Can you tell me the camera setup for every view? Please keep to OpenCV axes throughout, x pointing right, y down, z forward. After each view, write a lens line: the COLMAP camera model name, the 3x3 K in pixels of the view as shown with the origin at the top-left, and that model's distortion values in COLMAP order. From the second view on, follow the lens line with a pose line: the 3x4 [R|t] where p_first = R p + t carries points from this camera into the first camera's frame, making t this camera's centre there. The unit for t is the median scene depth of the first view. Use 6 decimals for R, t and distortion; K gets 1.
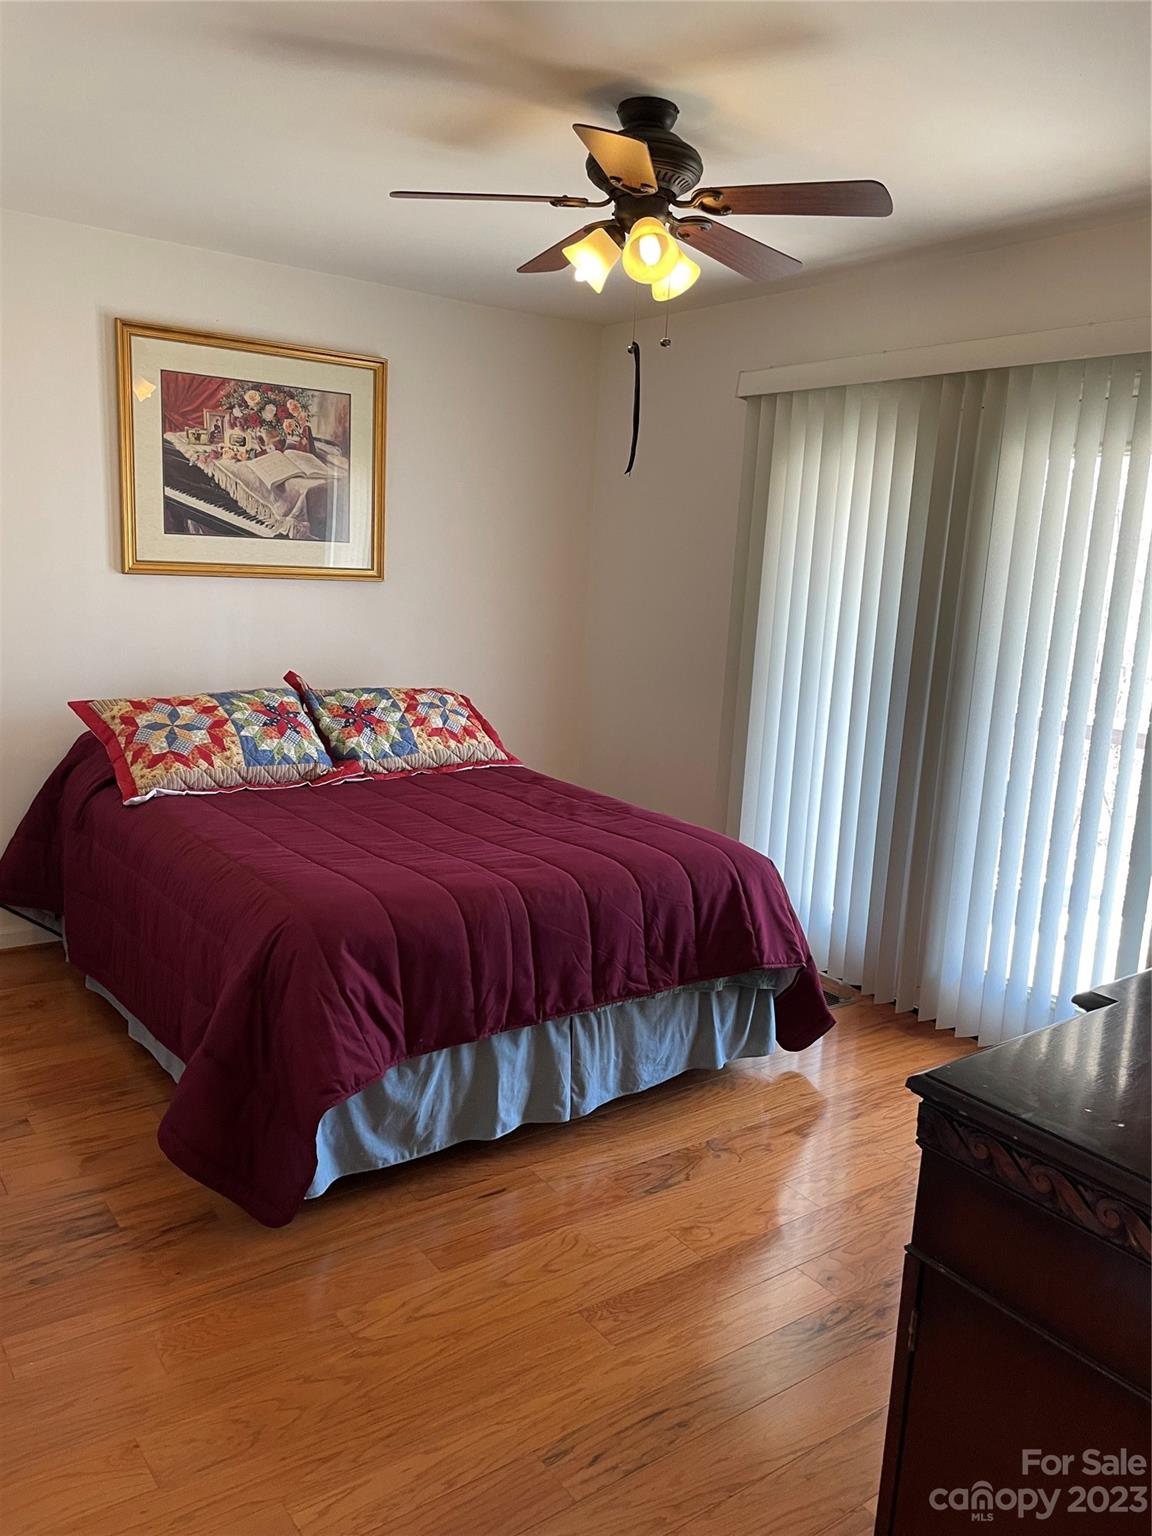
lens RADIAL K [[1153.0, 0, 576.0], [0, 1153.0, 768.0], [0, 0, 1]] dist [0.097280, -0.121344]
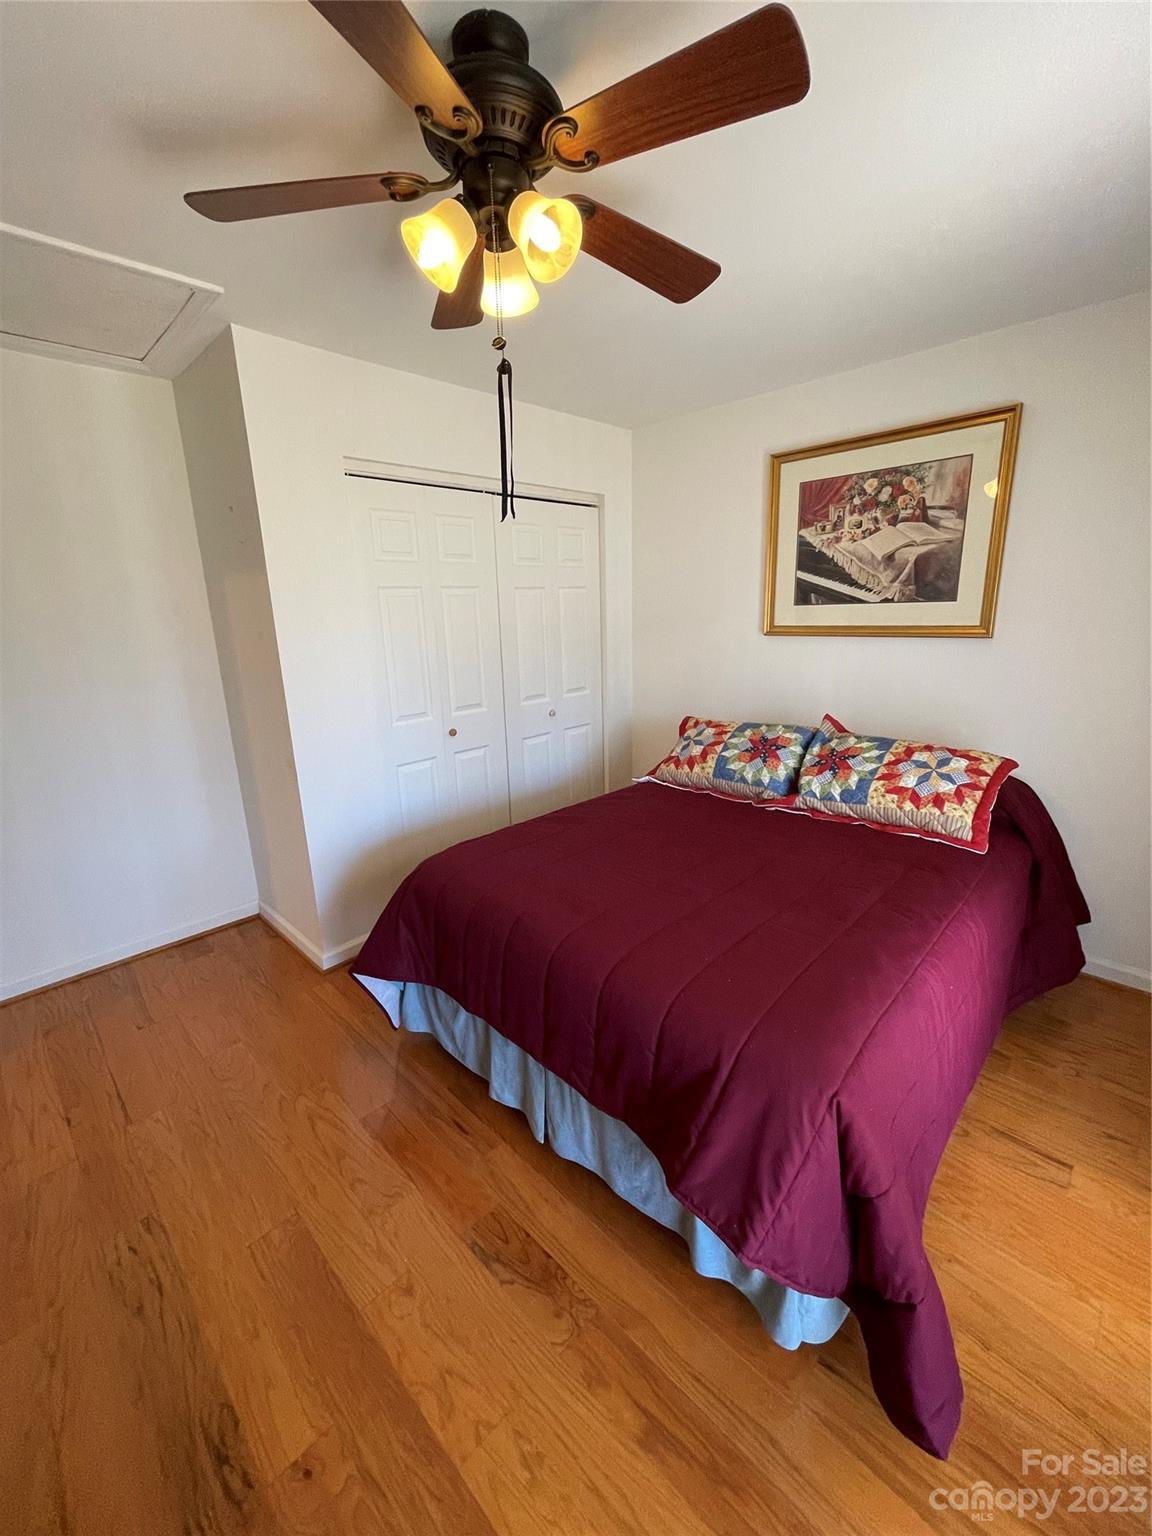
lens RADIAL K [[623.3, 0, 576.0], [0, 623.3, 768.0], [0, 0, 1]] dist [0.000542, -0.000170]
pose [[0.160019, 0.196218, -0.967415, 0.347816], [-0.151431, 0.973323, 0.172368, -0.099999], [0.975430, 0.118914, 0.185463, 0.623813]]
